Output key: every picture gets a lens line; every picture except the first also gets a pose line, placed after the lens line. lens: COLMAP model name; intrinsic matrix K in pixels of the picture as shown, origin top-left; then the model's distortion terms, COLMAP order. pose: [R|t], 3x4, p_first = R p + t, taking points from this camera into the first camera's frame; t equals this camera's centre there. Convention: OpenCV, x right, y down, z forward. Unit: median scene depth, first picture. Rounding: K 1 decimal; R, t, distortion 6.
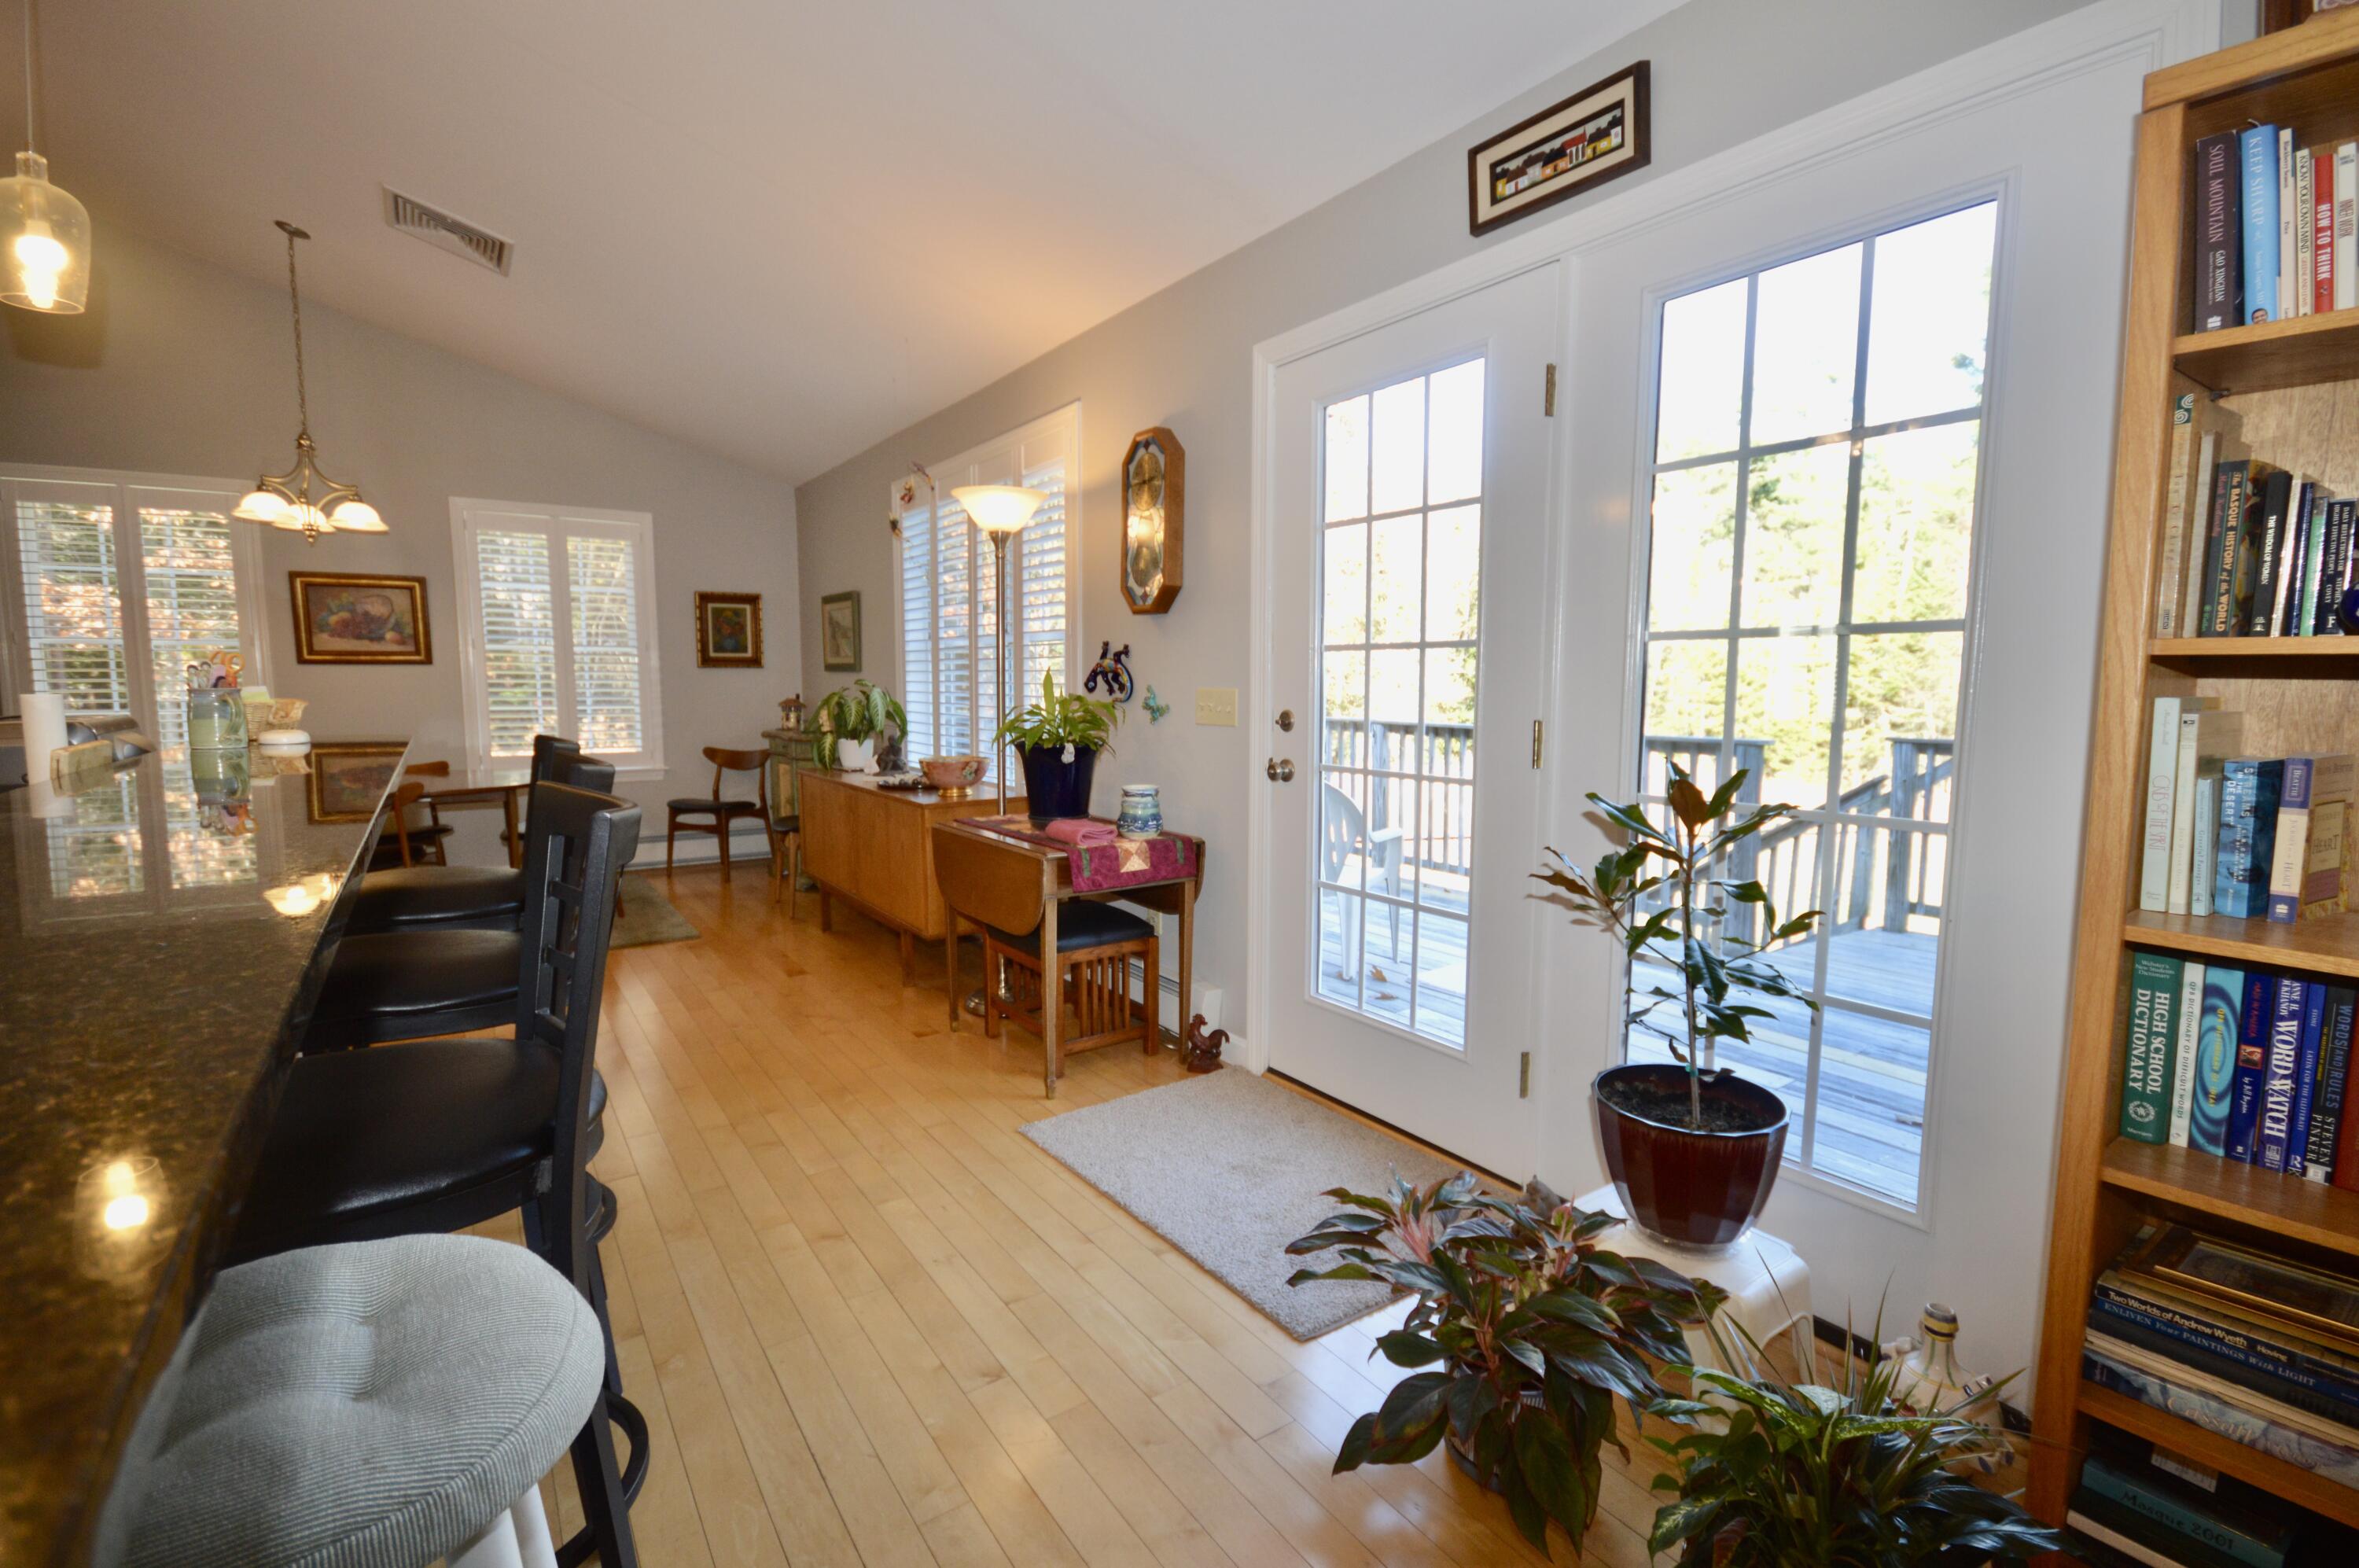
lens RADIAL K [[1059.9, 0, 1176.0], [0, 1059.9, 791.8], [0, 0, 1]] dist [-0.004011, -0.002672]
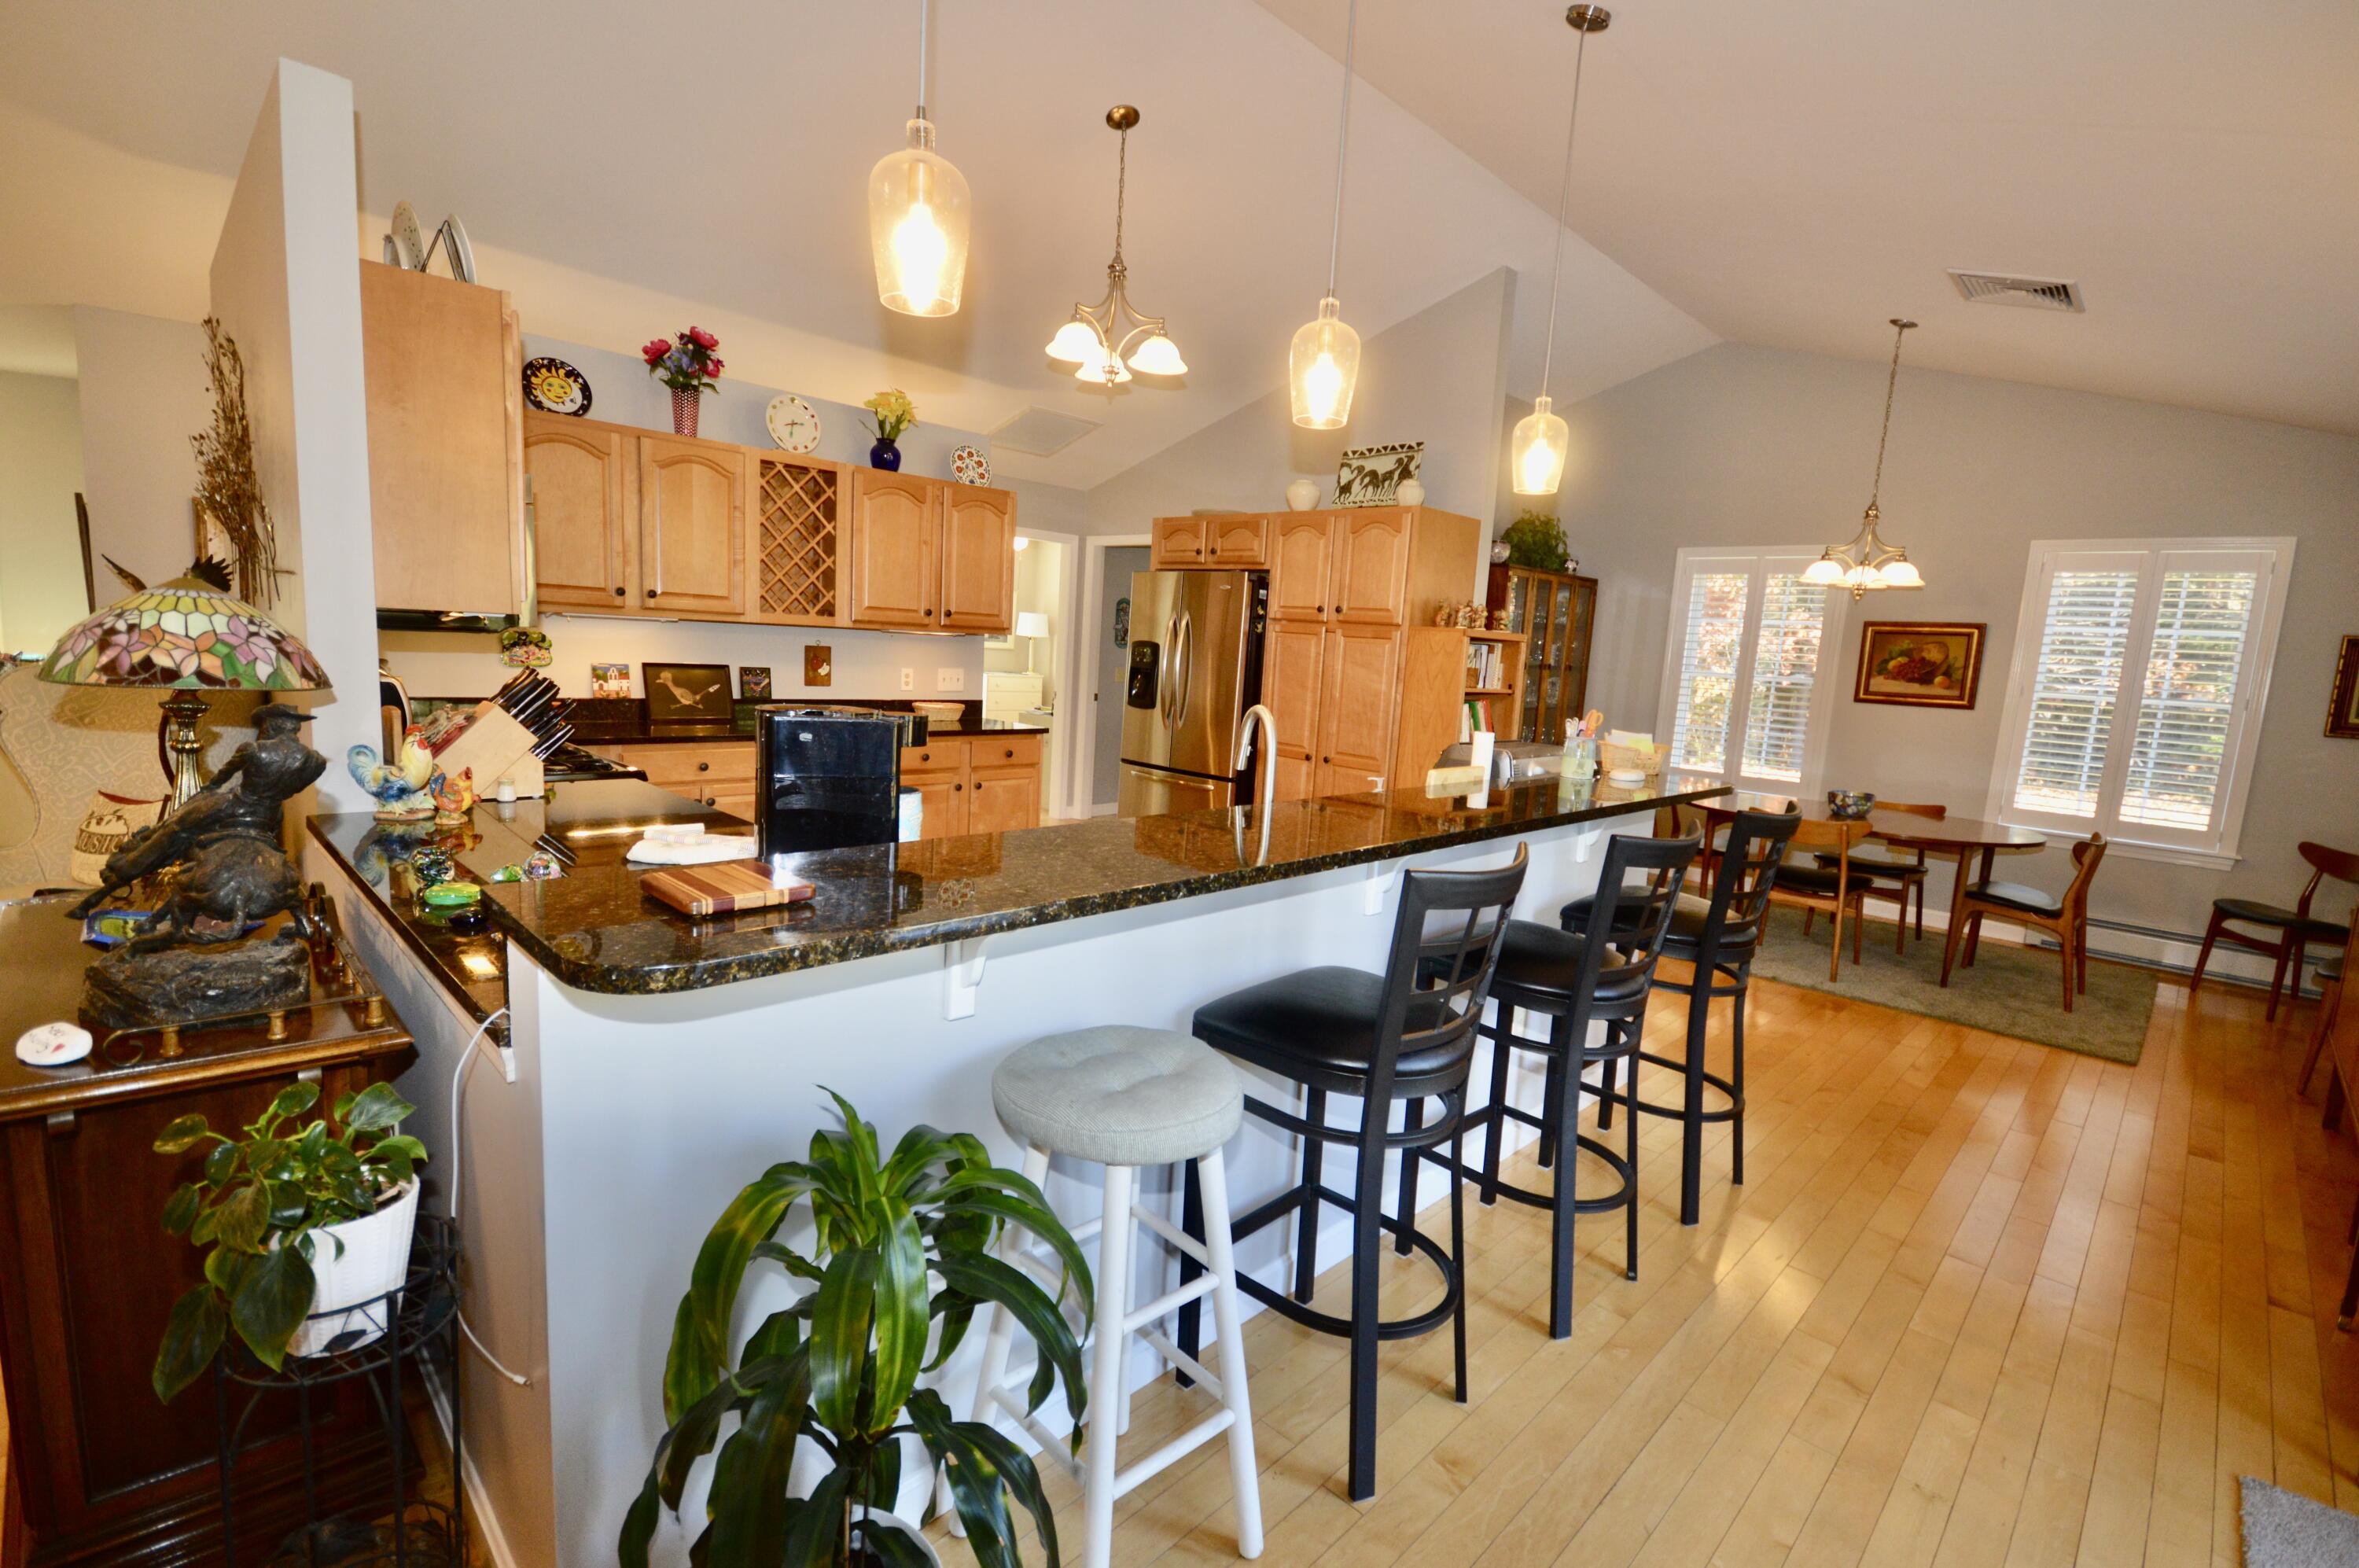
lens RADIAL K [[1059.9, 0, 1166.2], [0, 1059.9, 782.2], [0, 0, 1]] dist [-0.004011, -0.002672]
pose [[0.185065, 0.135747, -0.973306, 0.146992], [-0.160349, 0.981312, 0.106374, -0.037506], [0.969556, 0.136382, 0.203373, 0.060327]]
